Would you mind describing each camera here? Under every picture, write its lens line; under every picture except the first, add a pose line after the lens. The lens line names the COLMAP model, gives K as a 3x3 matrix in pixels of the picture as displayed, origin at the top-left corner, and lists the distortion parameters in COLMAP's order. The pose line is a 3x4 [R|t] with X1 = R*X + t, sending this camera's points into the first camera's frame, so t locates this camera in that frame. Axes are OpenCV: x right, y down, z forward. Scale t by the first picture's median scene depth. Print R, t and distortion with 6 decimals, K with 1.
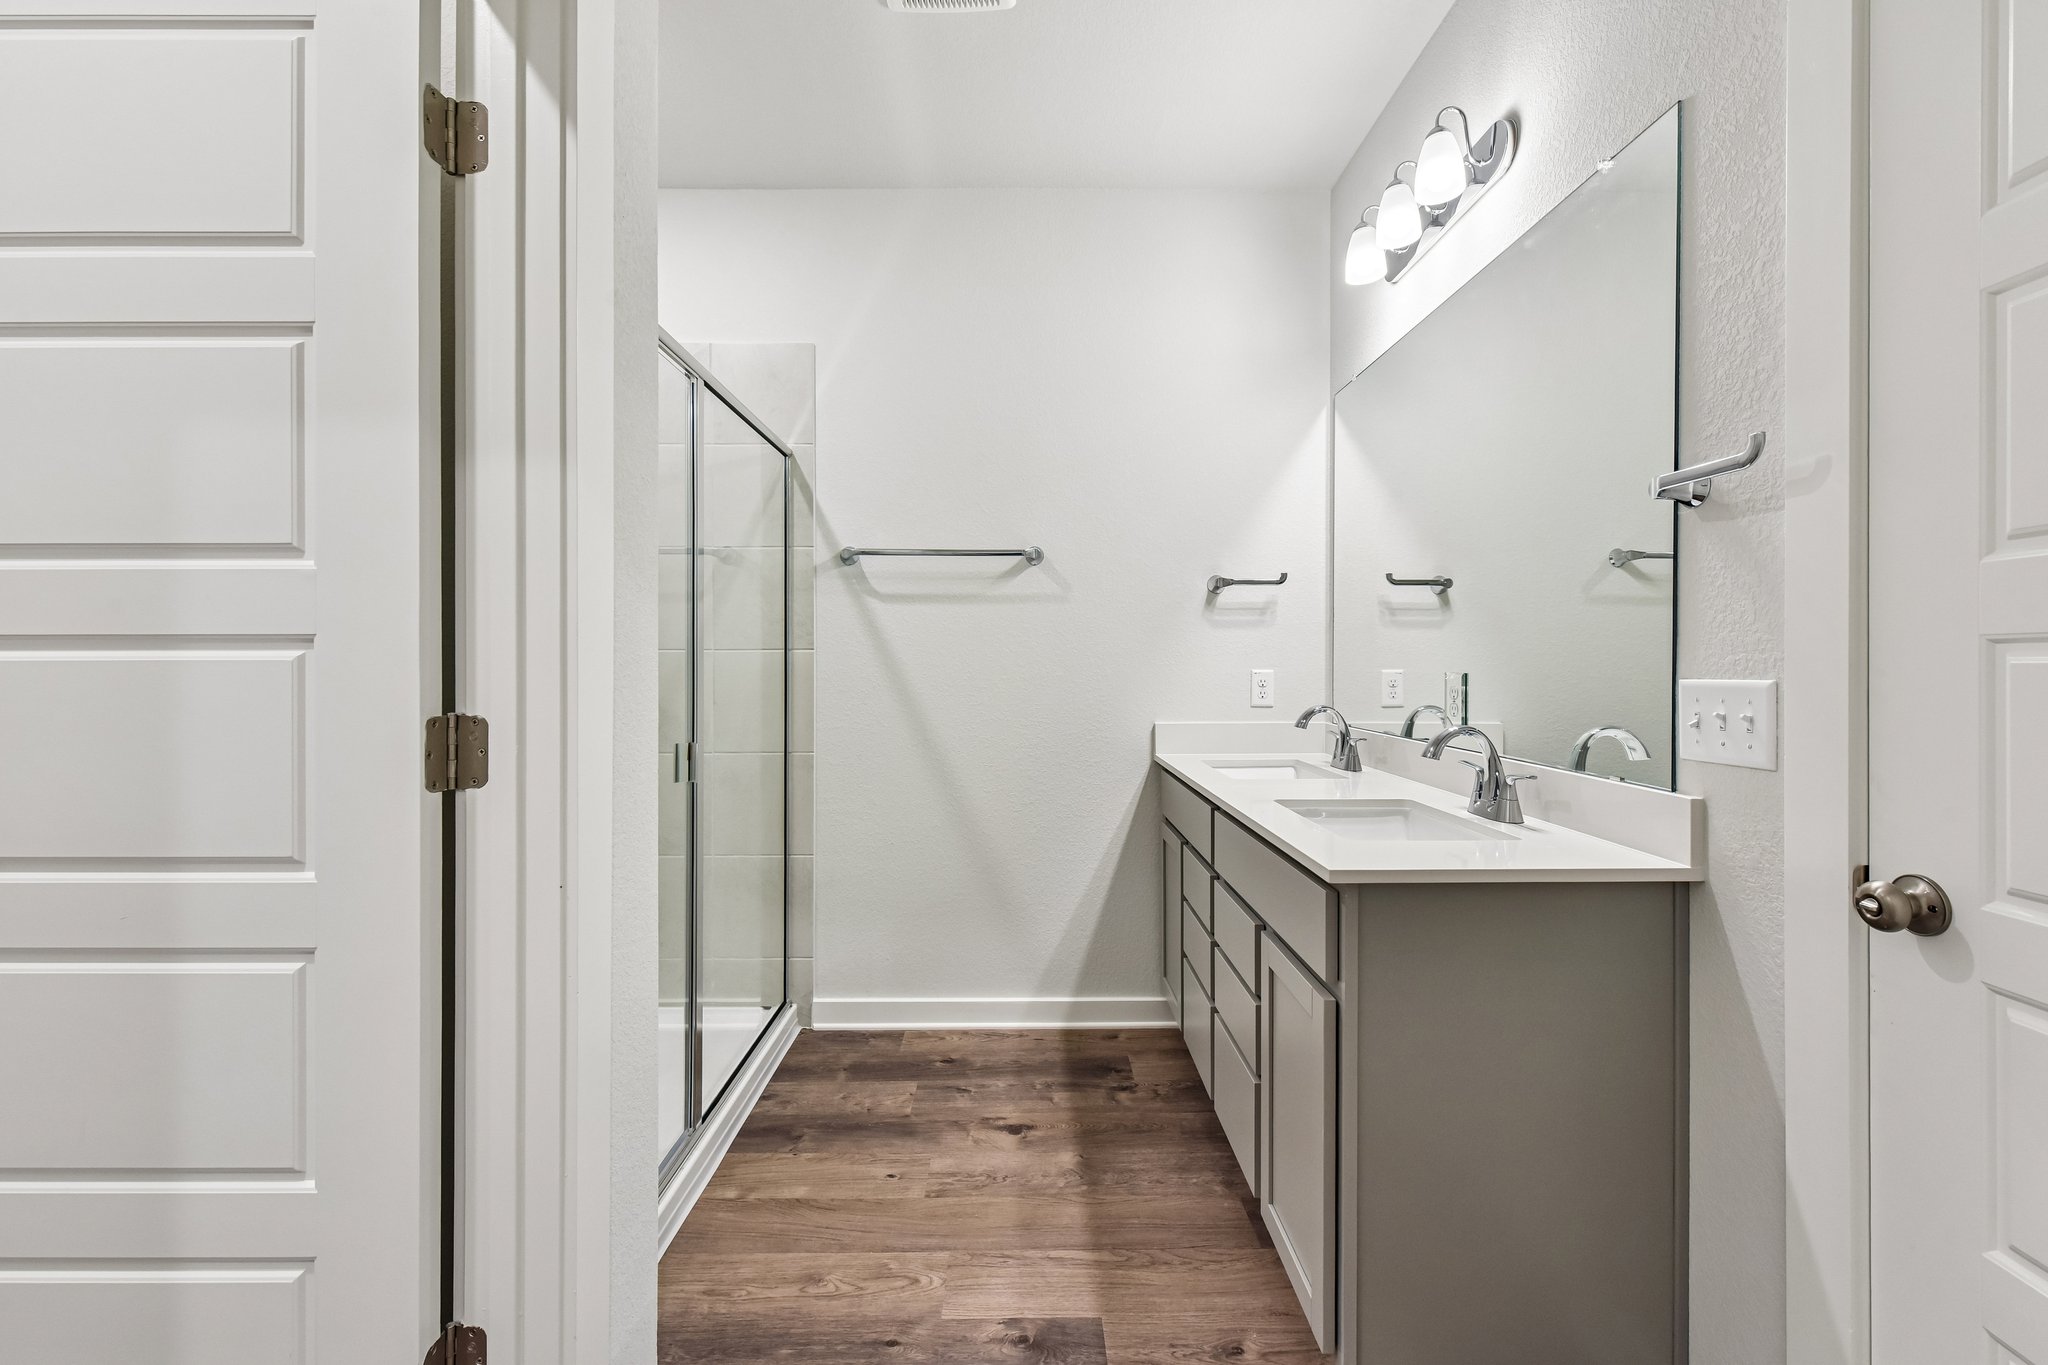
lens RADIAL K [[852.8, 0, 1013.0], [0, 852.8, 657.3], [0, 0, 1]] dist [-0.010311, -0.002067]
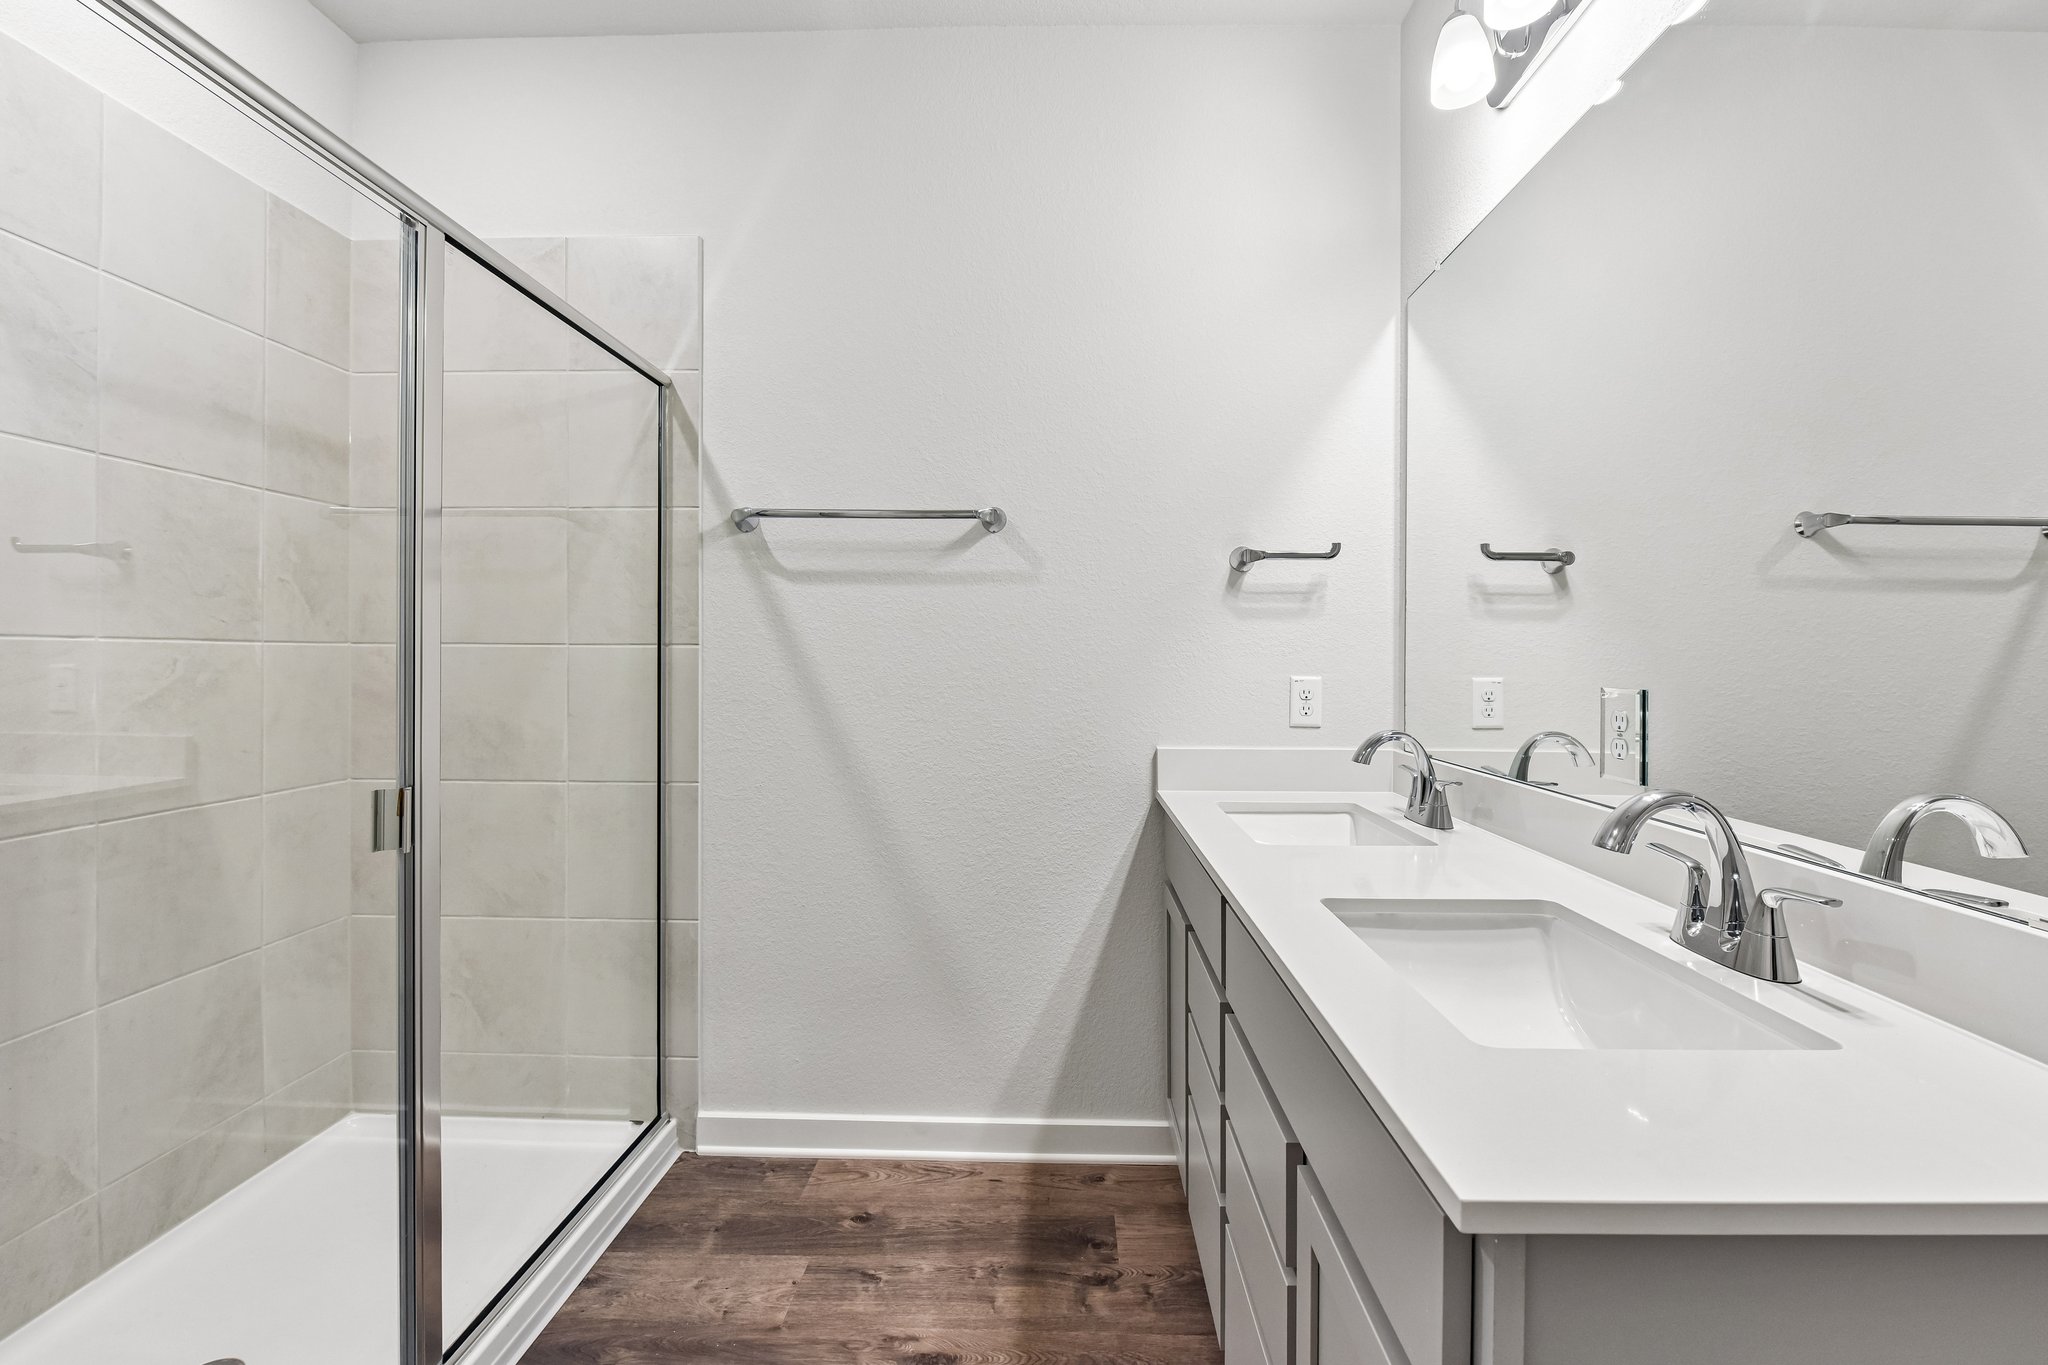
lens RADIAL K [[852.8, 0, 1031.2], [0, 852.8, 640.2], [0, 0, 1]] dist [-0.010311, -0.002067]
pose [[0.999506, 0.006446, -0.030763, 0.094793], [-0.006952, 0.999842, -0.016385, -0.003211], [0.030652, 0.016591, 0.999392, 0.312121]]
